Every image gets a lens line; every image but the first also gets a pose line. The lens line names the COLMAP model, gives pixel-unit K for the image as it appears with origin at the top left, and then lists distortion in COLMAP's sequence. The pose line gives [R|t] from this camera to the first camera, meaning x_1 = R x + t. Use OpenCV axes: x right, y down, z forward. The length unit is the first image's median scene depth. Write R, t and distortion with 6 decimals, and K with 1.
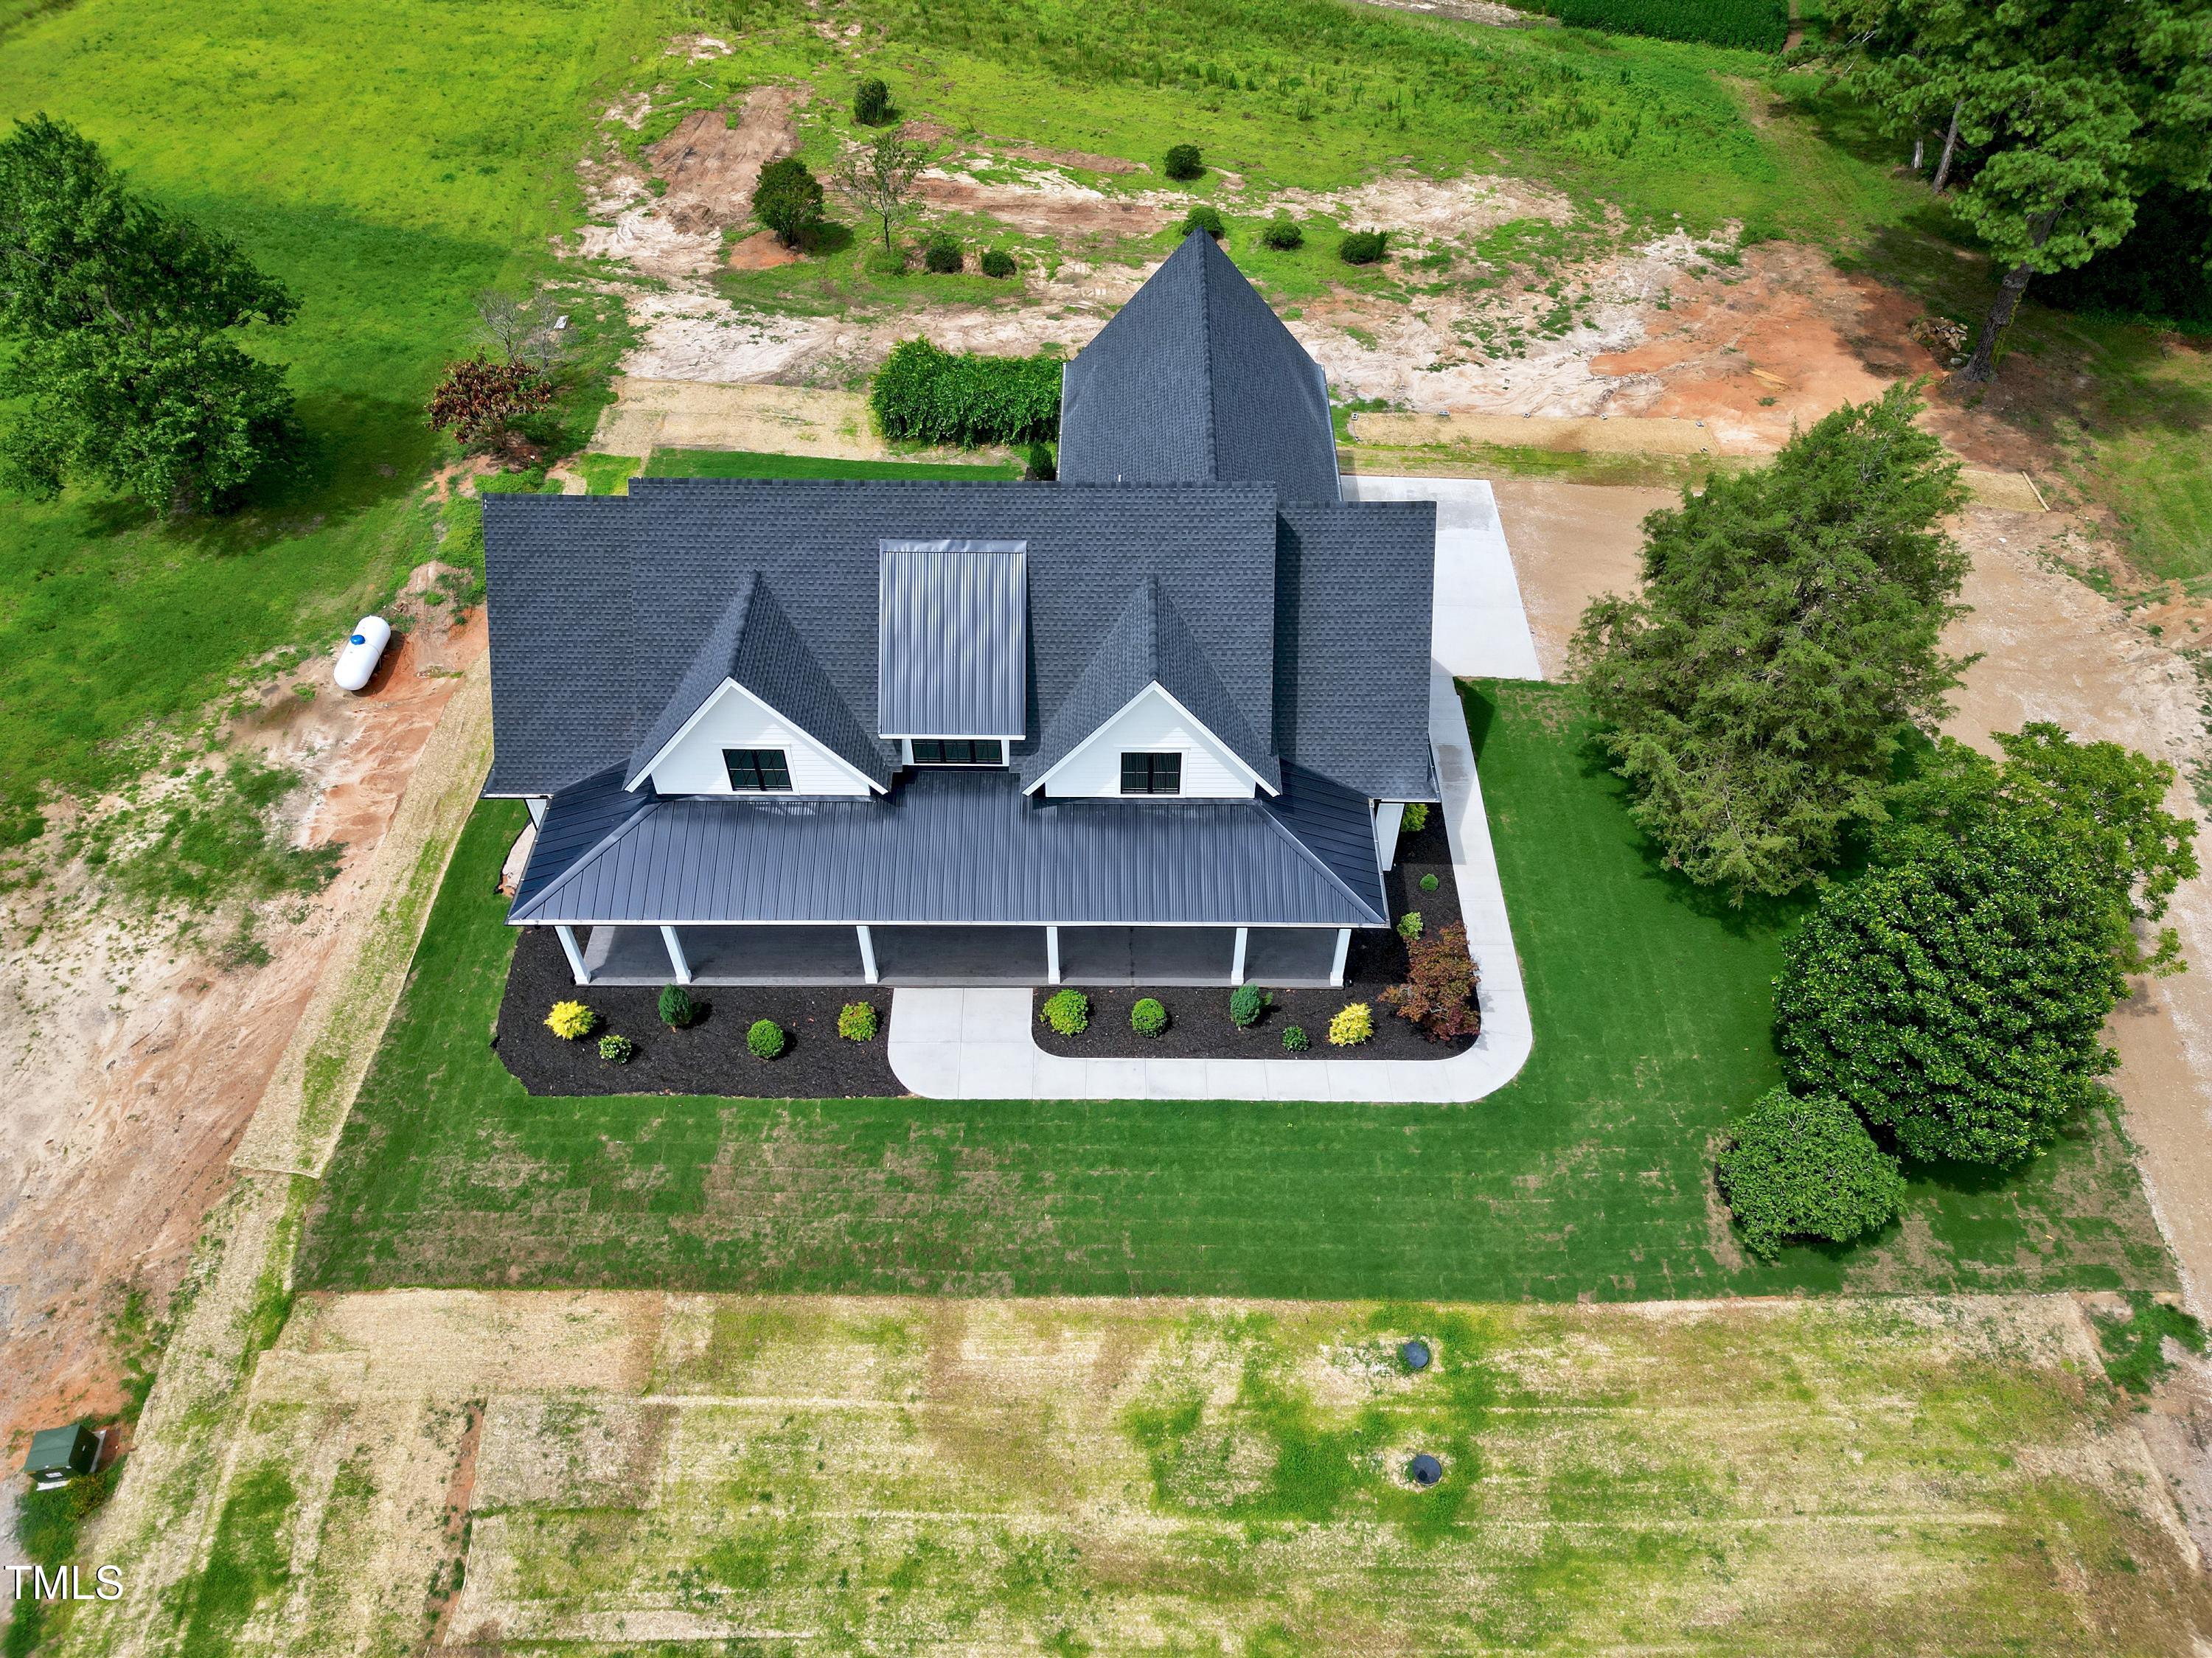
lens RADIAL K [[1542.7, 0, 1105.9], [0, 1542.7, 831.1], [0, 0, 1]] dist [0.063630, -0.055263]
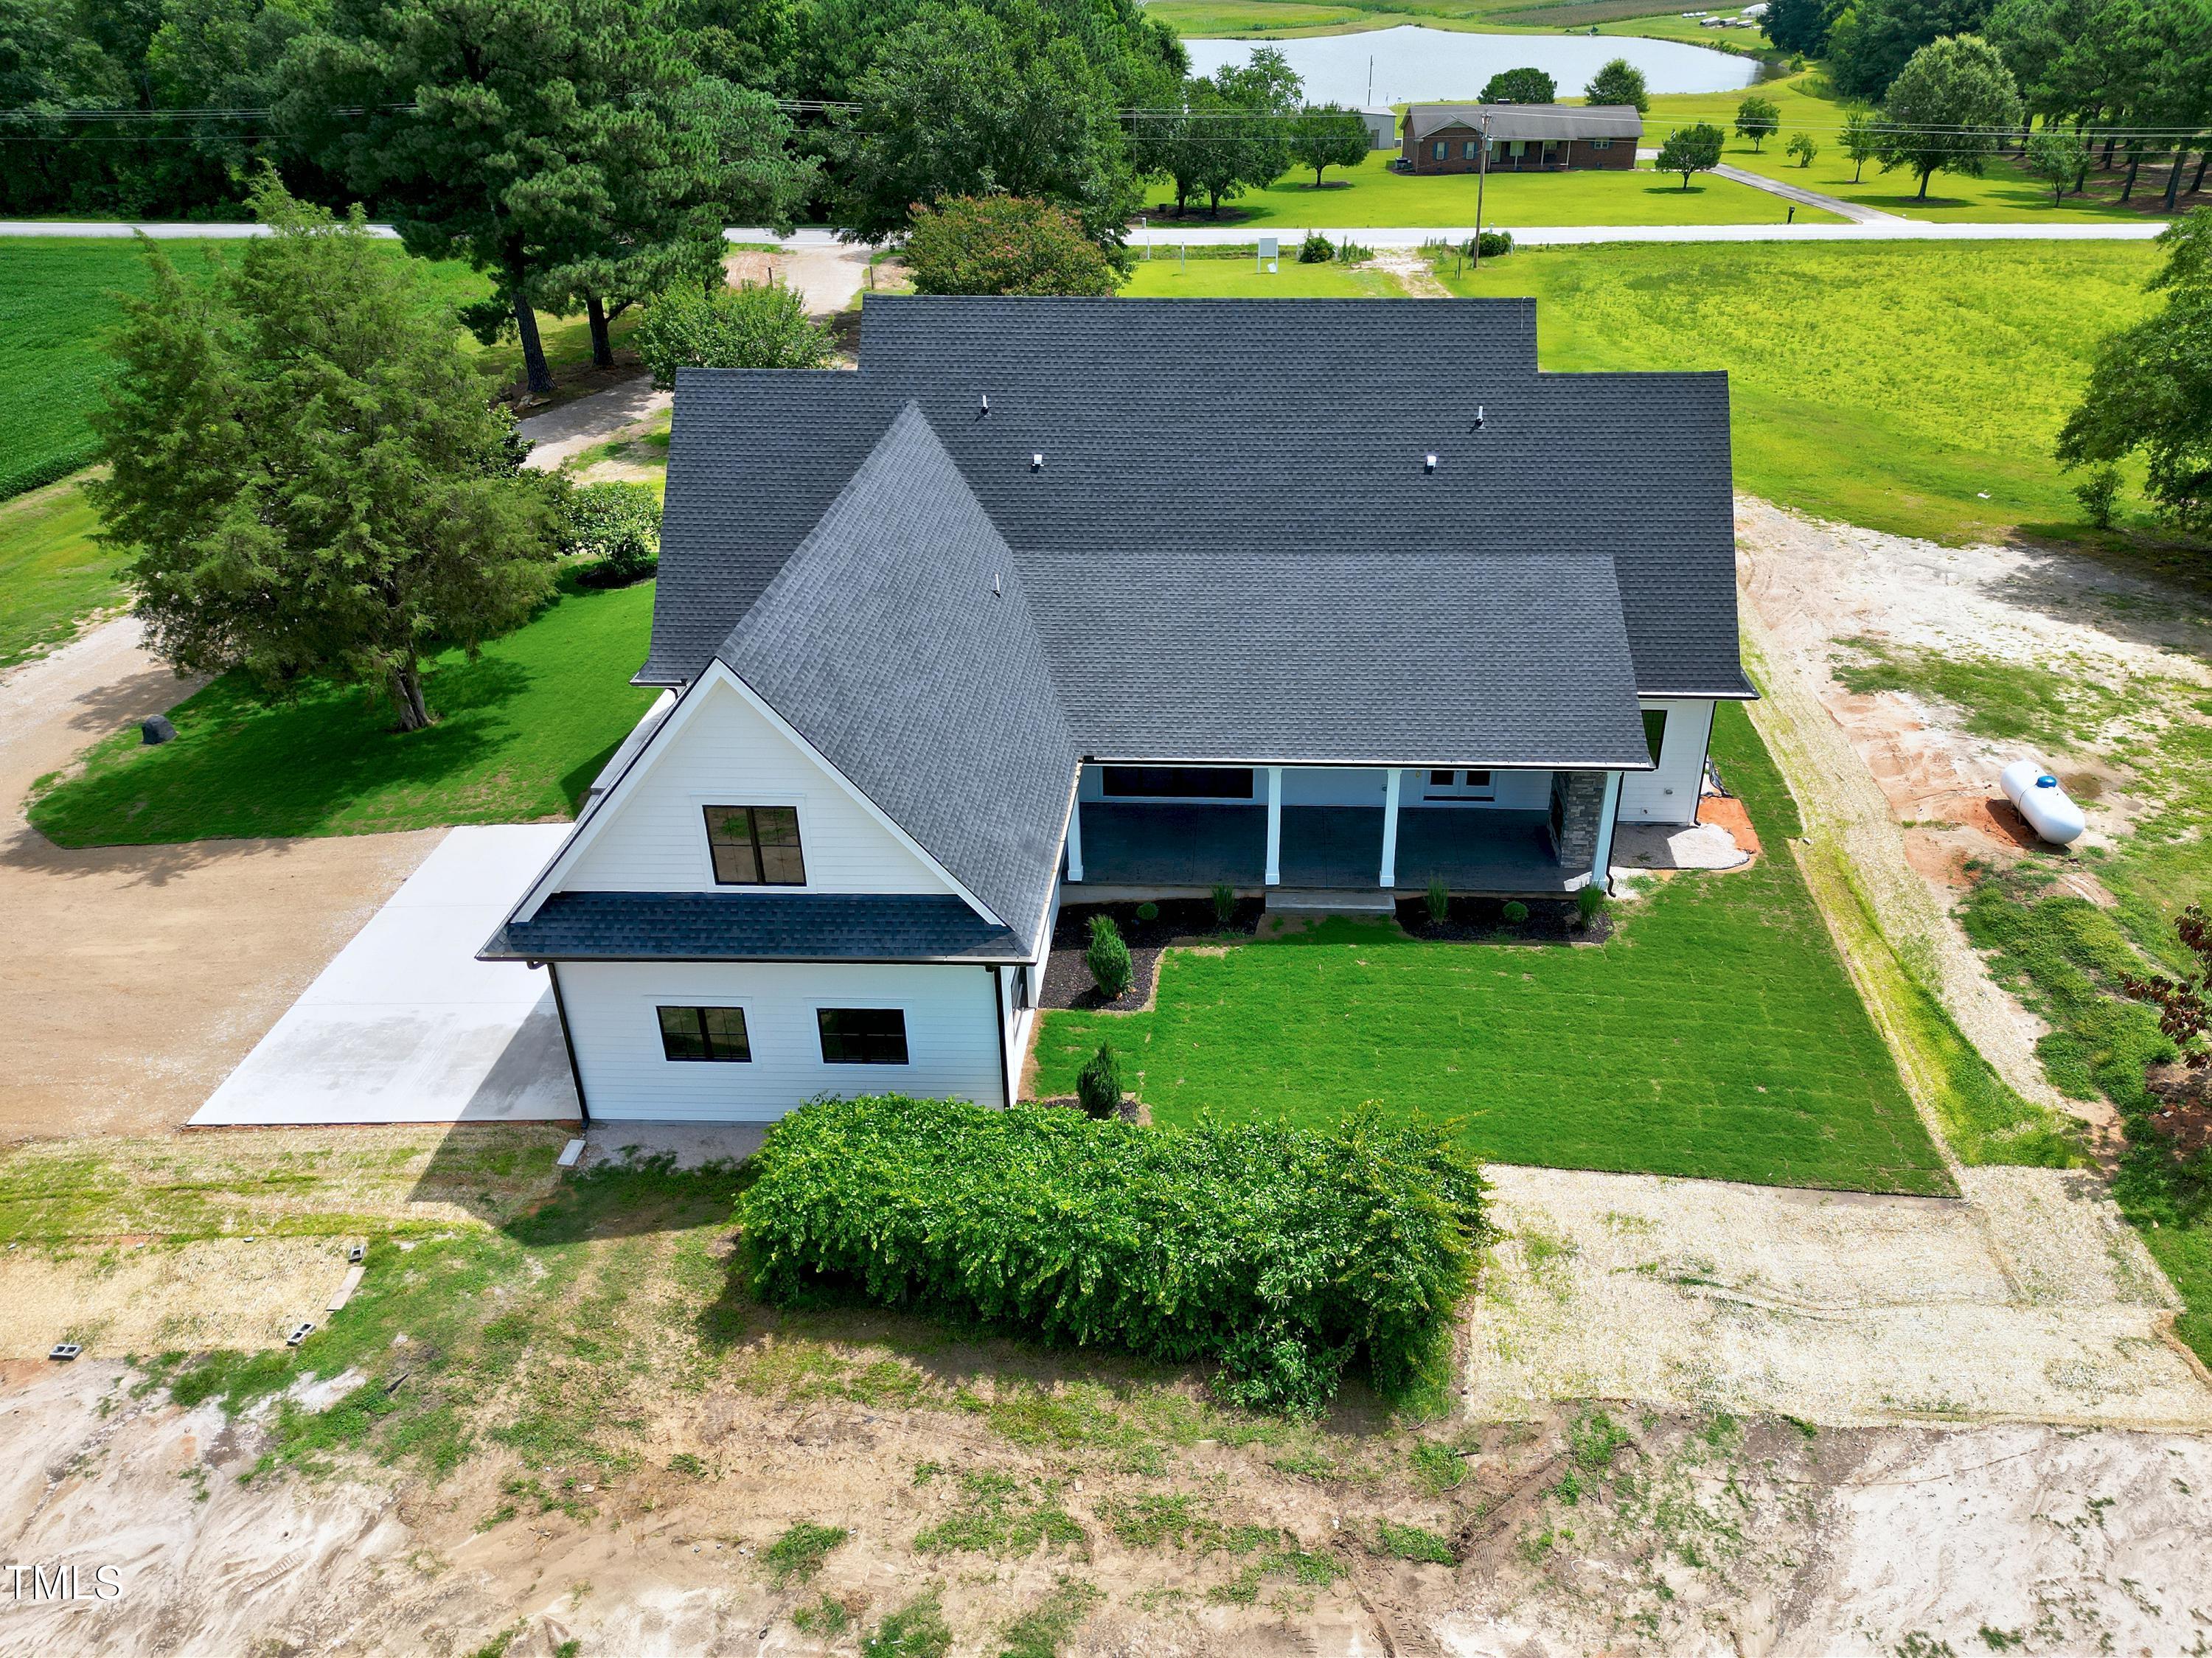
lens RADIAL K [[1618.9, 0, 1184.0], [0, 1618.9, 819.1], [0, 0, 1]] dist [0.067164, -0.059465]
pose [[-0.999472, -0.011934, 0.030222, -0.119043], [0.026451, 0.241370, 0.970073, -1.080835], [-0.018872, 0.970360, -0.240927, 1.489008]]
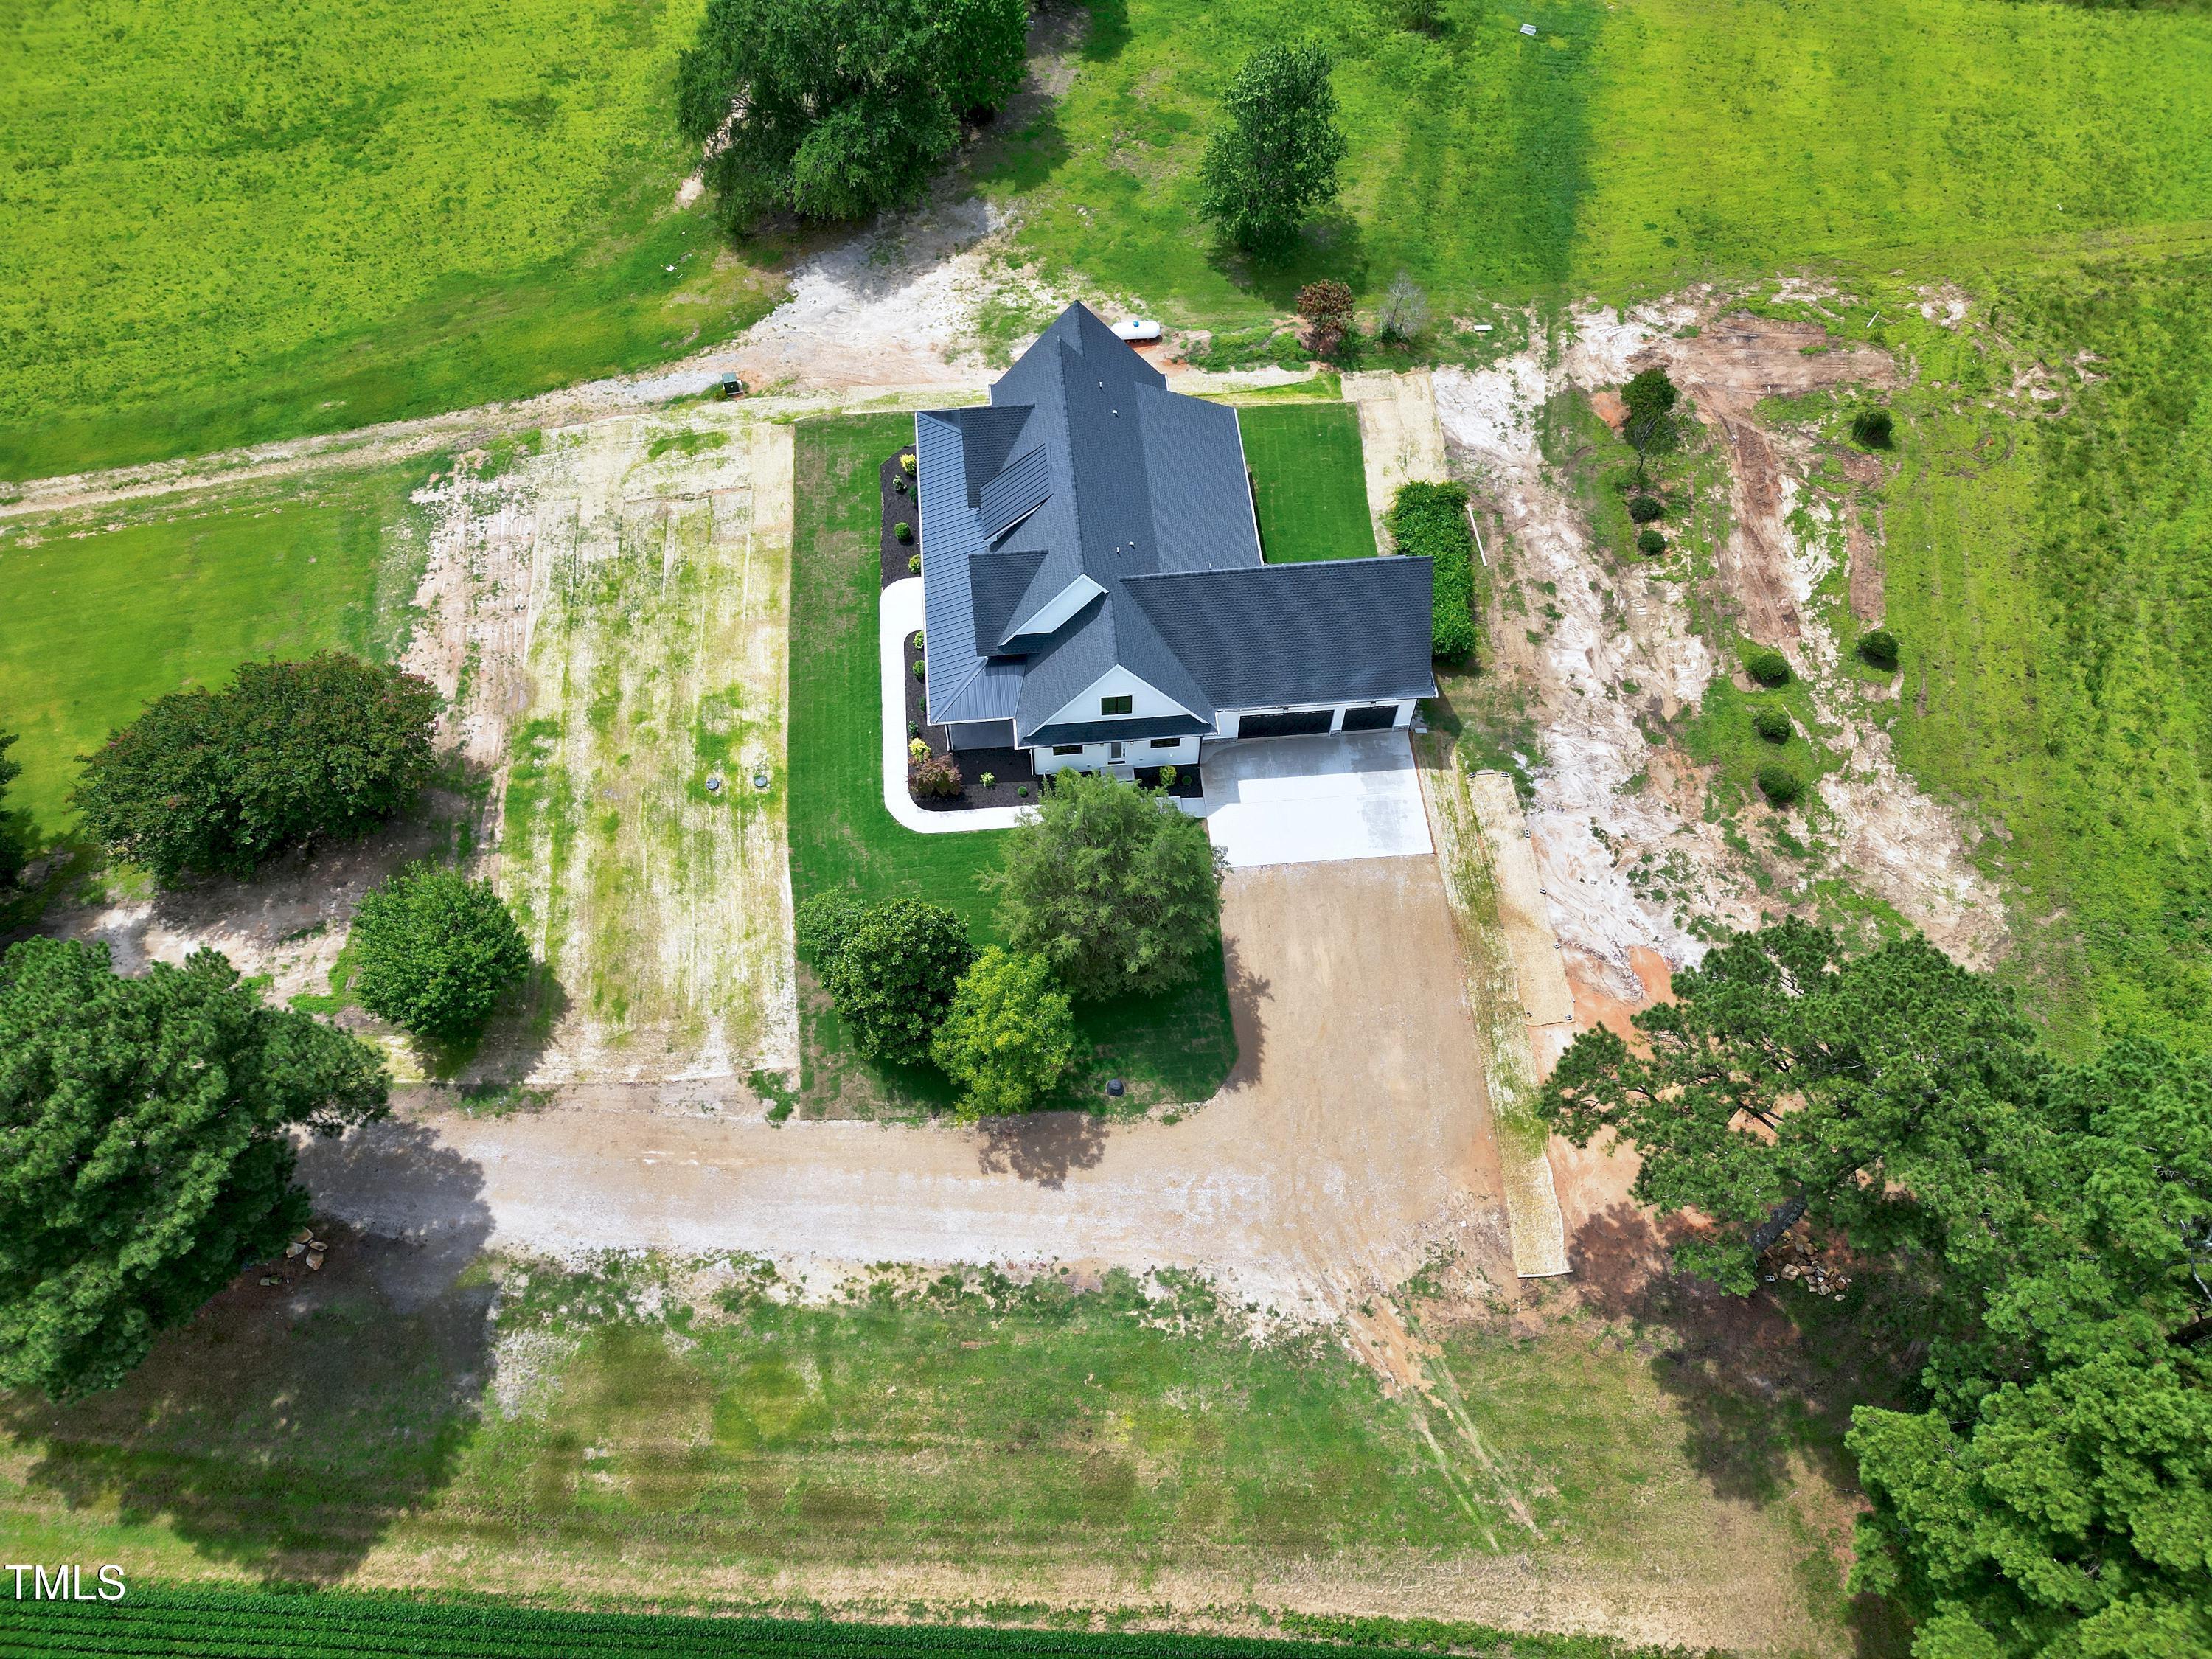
lens RADIAL K [[1548.5, 0, 1105.9], [0, 1548.5, 828.8], [0, 0, 1]] dist [0.062667, -0.057711]
pose [[0.095014, 0.852786, -0.513545, 1.301608], [-0.734683, 0.408174, 0.541880, -1.099771], [0.671724, 0.325806, 0.665310, -0.144513]]
